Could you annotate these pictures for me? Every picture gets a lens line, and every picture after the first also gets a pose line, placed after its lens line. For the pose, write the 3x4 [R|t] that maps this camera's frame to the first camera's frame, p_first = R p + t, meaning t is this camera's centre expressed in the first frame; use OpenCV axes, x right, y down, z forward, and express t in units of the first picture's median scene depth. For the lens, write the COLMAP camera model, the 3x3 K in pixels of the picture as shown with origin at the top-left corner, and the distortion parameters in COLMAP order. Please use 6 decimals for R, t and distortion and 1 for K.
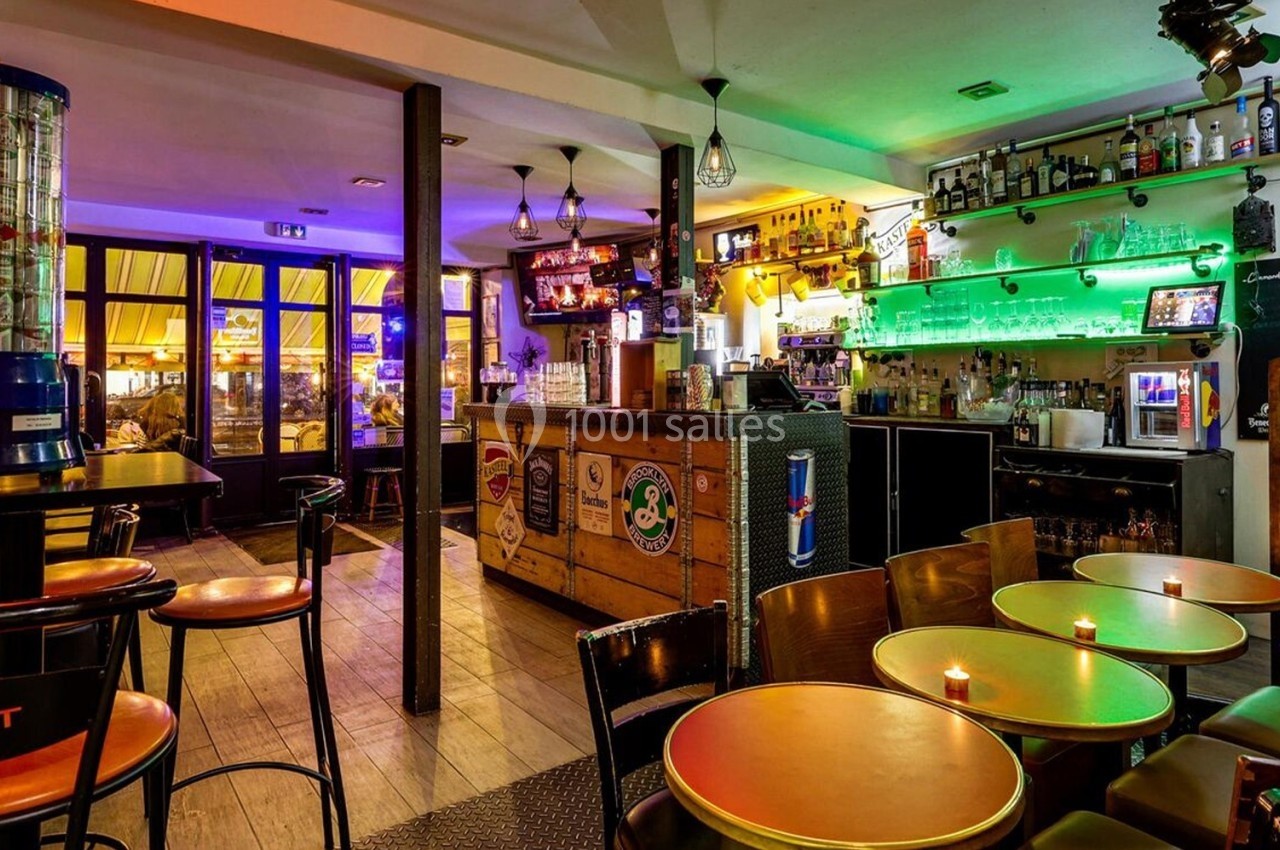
lens RADIAL K [[797.4, 0, 659.5], [0, 797.4, 373.6], [0, 0, 1]] dist [0.002400, 0.000020]
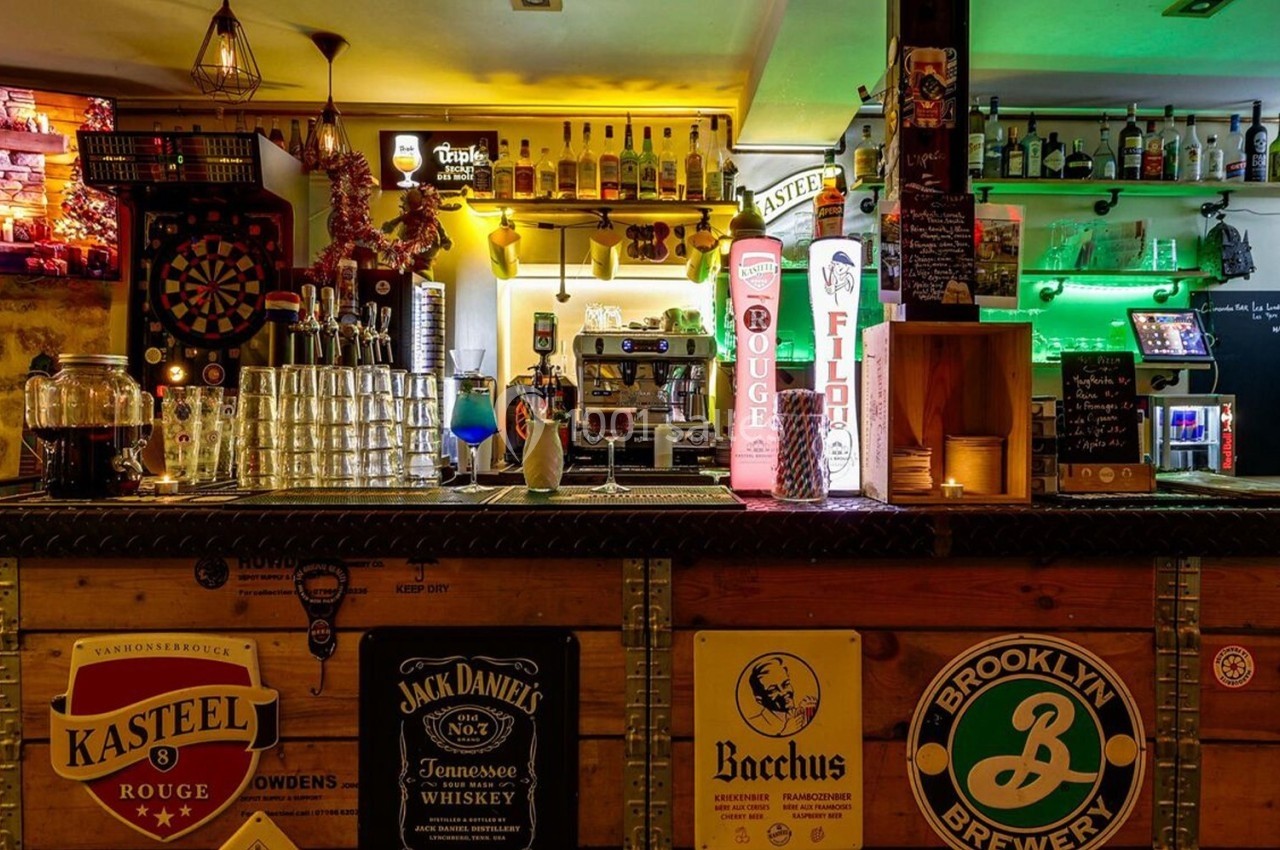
lens RADIAL K [[832.6, 0, 649.7], [0, 832.6, 407.9], [0, 0, 1]] dist [-0.001117, -0.002472]
pose [[0.602839, 0.000780, 0.797863, -0.398903], [-0.011426, 0.999905, 0.007655, 0.000030], [-0.797781, -0.013731, 0.602791, 0.805859]]
